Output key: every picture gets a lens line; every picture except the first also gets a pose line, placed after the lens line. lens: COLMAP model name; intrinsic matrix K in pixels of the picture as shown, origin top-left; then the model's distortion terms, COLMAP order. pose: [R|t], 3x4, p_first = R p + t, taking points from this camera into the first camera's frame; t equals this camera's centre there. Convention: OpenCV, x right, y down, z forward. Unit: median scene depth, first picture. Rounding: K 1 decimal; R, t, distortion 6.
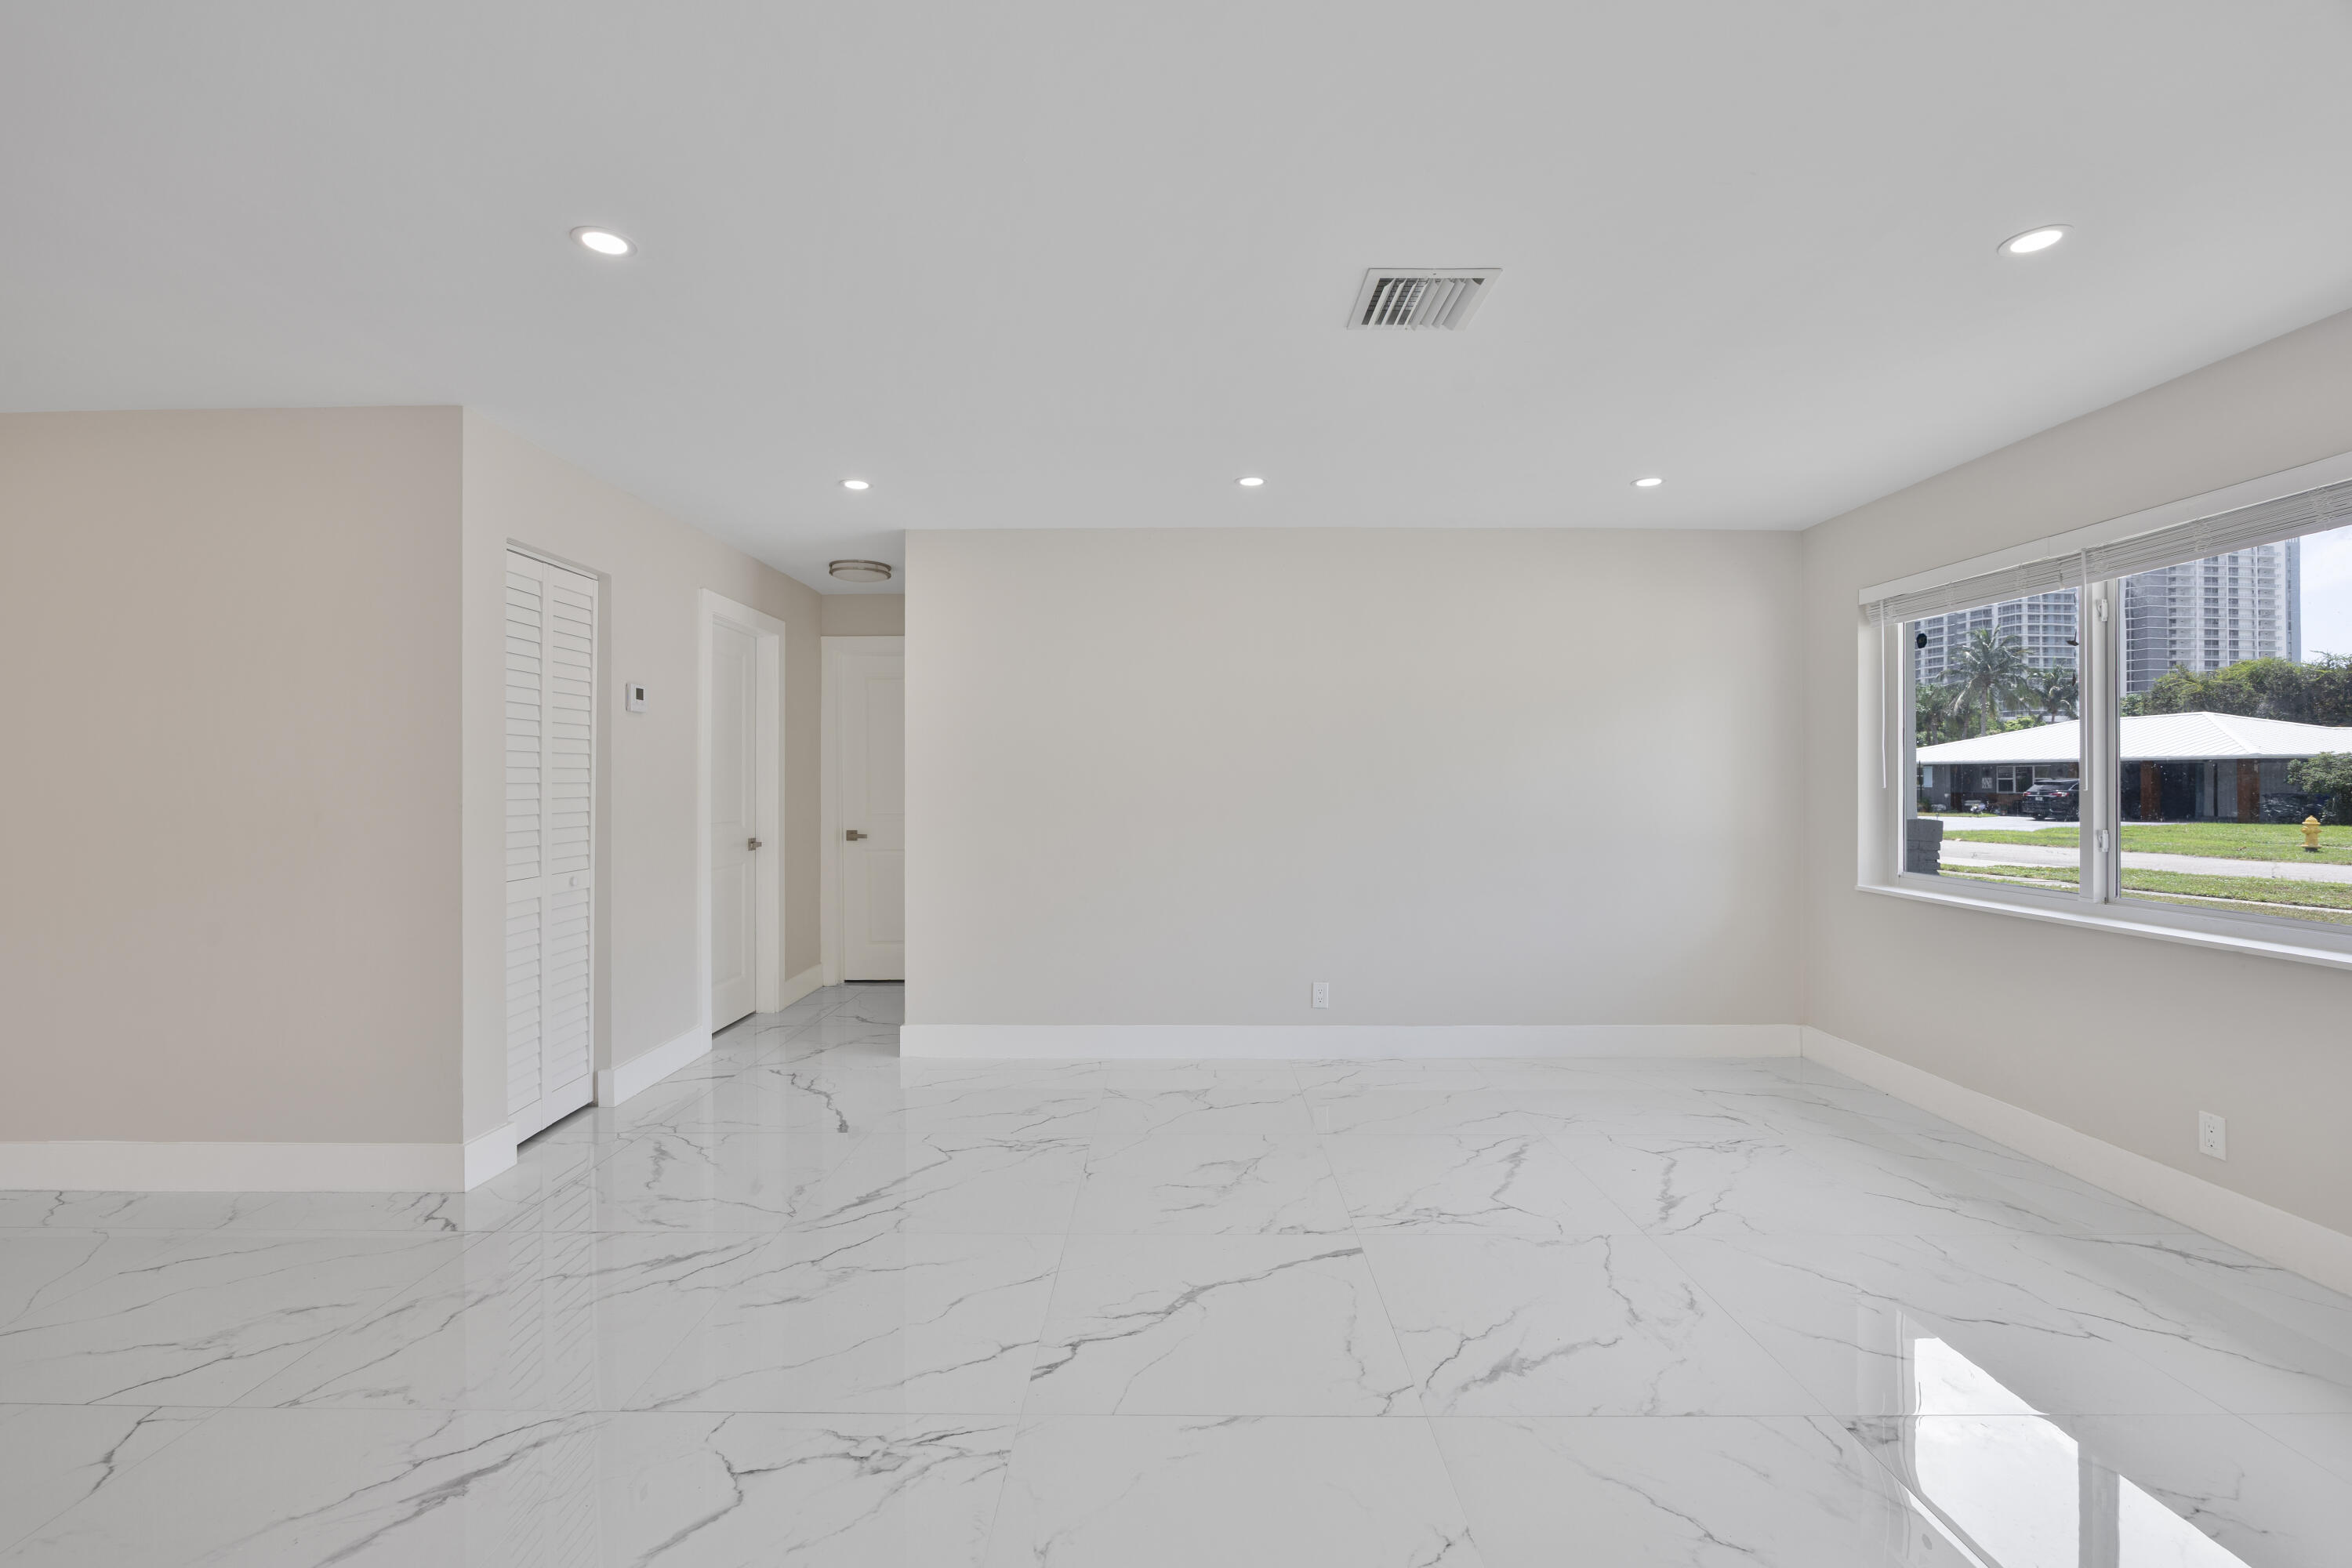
lens RADIAL K [[983.3, 0, 1176.0], [0, 983.3, 784.0], [0, 0, 1]] dist [-0.003038, -0.000791]
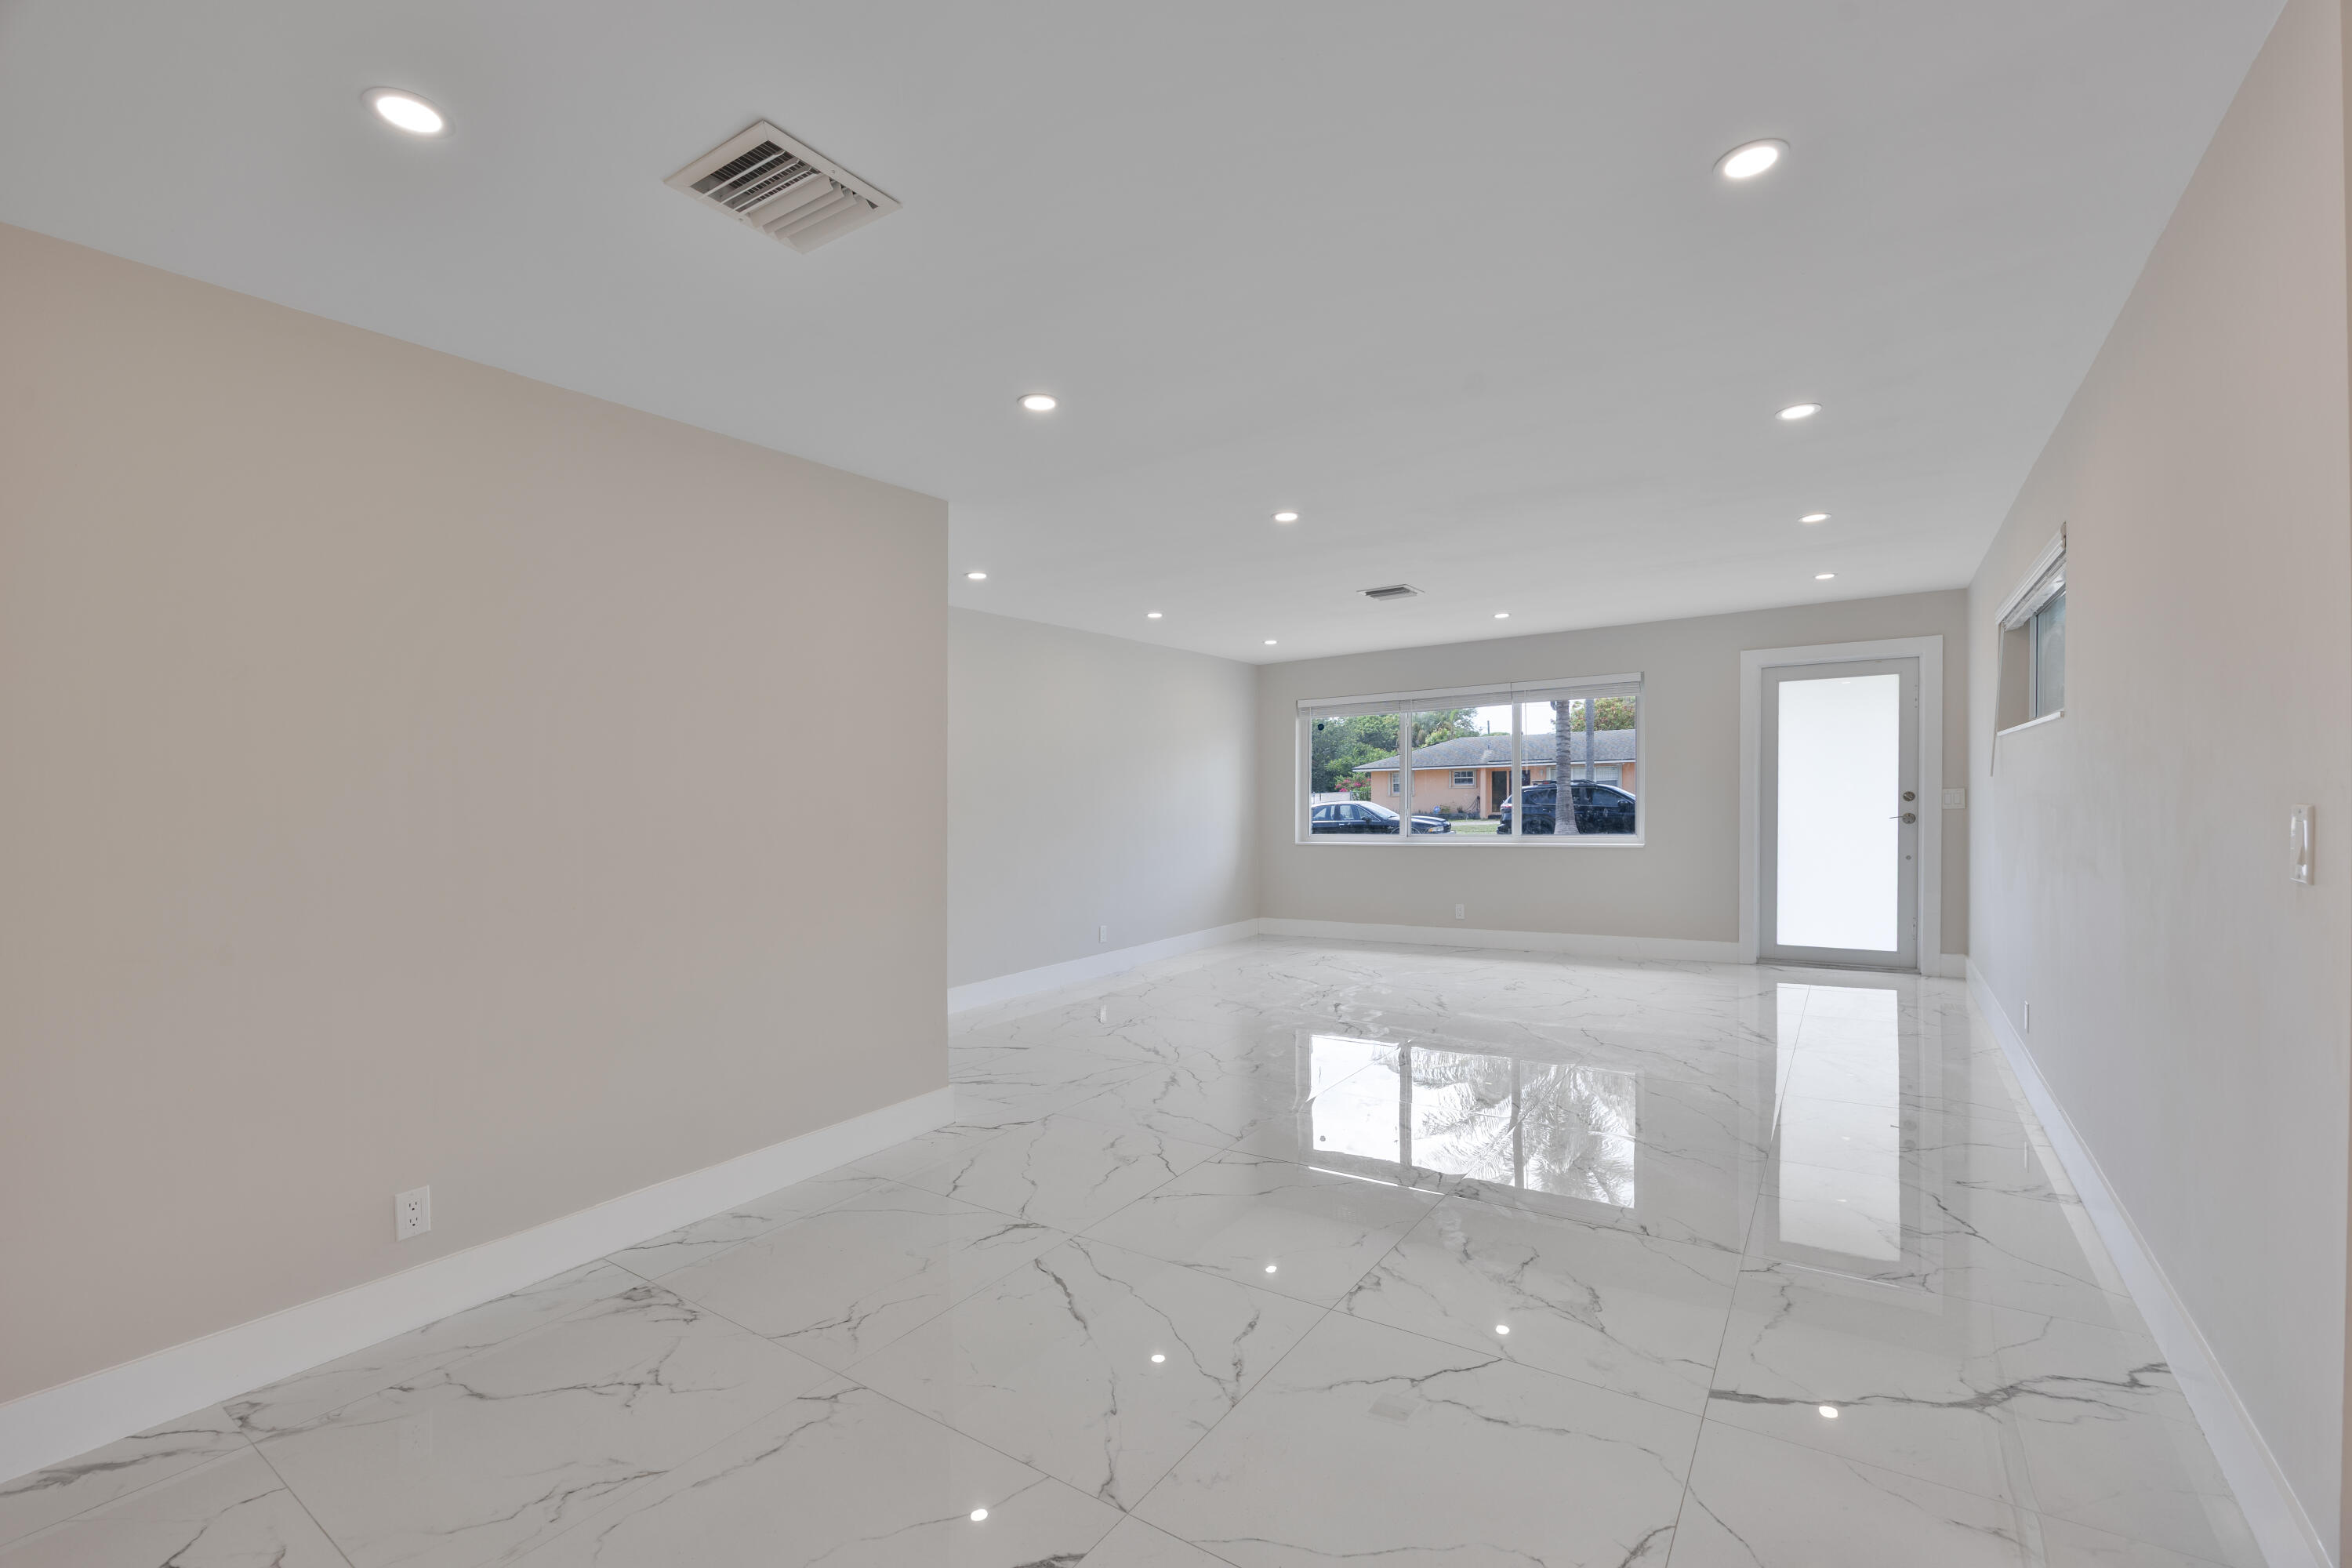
lens RADIAL K [[1035.2, 0, 1176.0], [0, 1035.2, 784.0], [0, 0, 1]] dist [-0.000801, -0.003580]
pose [[0.542479, -0.000809, 0.840069, -1.341579], [0.020247, 0.999722, -0.012112, 0.002203], [-0.839825, 0.023579, 0.542345, 0.022653]]
